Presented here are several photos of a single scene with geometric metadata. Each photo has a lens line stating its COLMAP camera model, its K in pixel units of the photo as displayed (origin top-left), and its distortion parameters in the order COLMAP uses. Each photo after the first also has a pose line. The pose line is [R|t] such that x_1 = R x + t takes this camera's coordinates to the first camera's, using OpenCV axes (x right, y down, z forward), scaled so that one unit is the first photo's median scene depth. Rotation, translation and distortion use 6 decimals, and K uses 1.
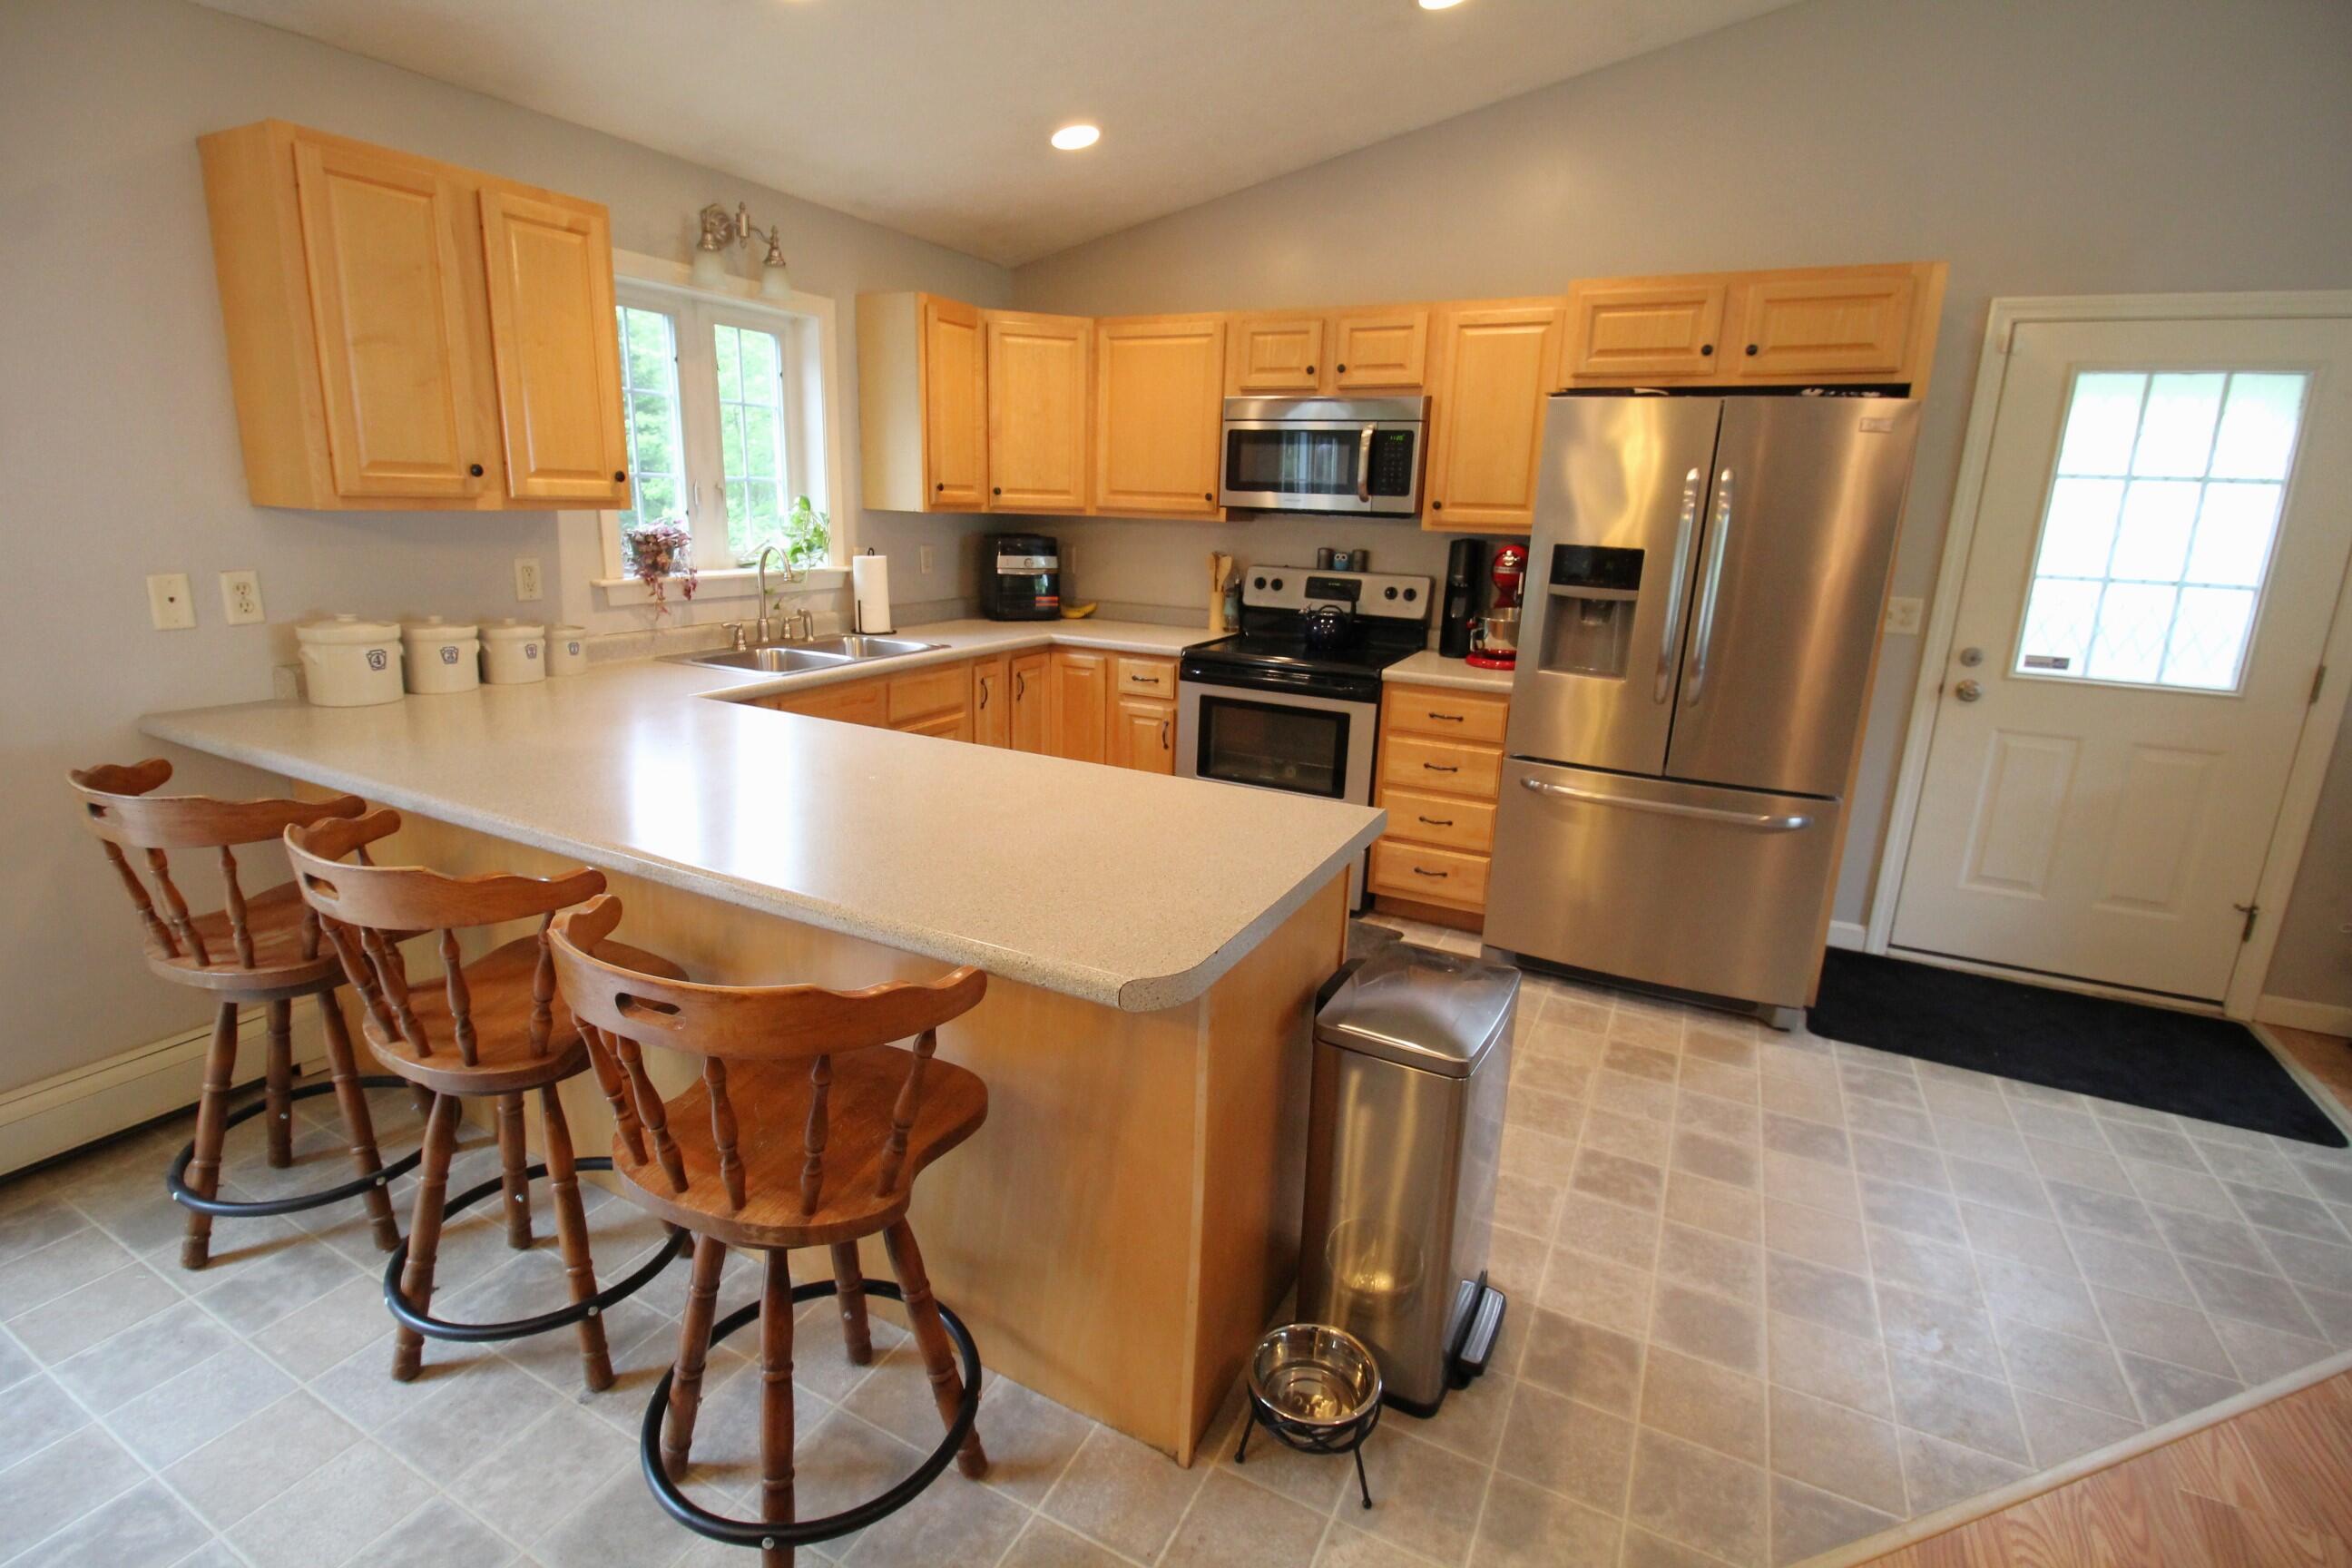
lens RADIAL K [[1079.2, 0, 1162.6], [0, 1079.2, 774.9], [0, 0, 1]] dist [-0.006463, -0.010356]
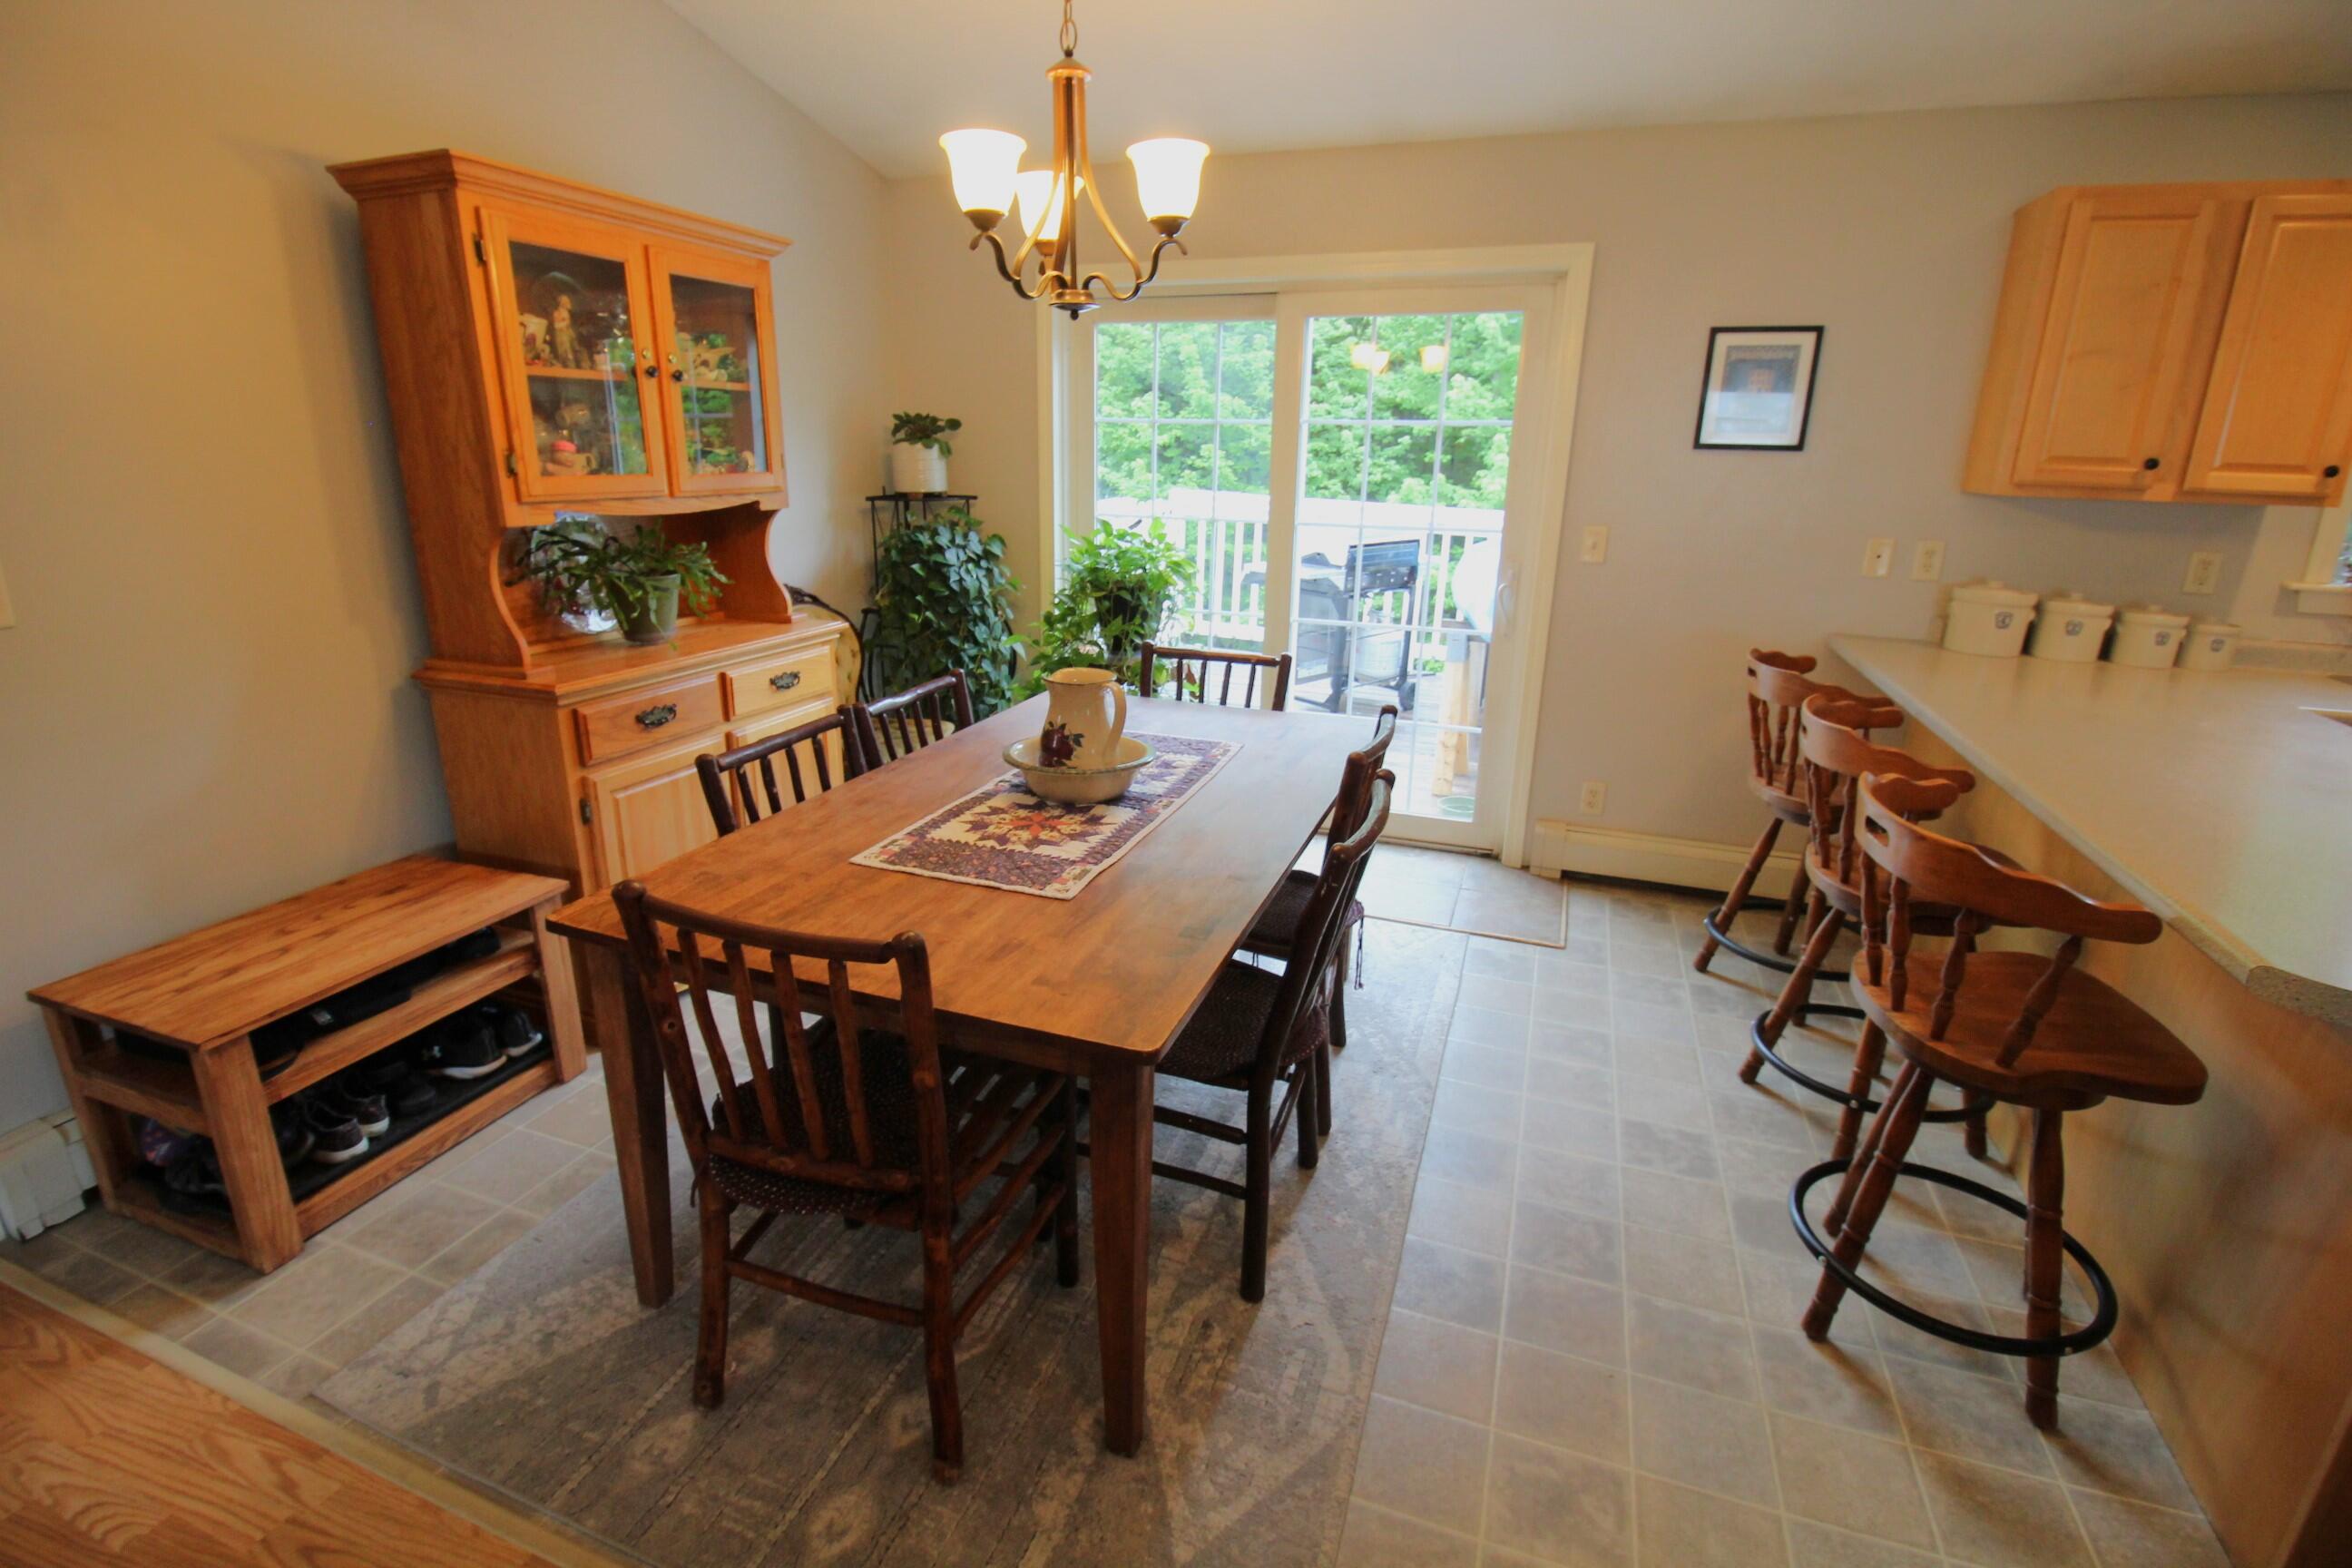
lens RADIAL K [[1079.2, 0, 1173.8], [0, 1079.2, 771.9], [0, 0, 1]] dist [-0.006463, -0.010356]
pose [[0.124411, 0.251317, -0.959876, 0.283127], [-0.260049, 0.941835, 0.212888, 0.032120], [0.957547, 0.223129, 0.182530, -0.064454]]
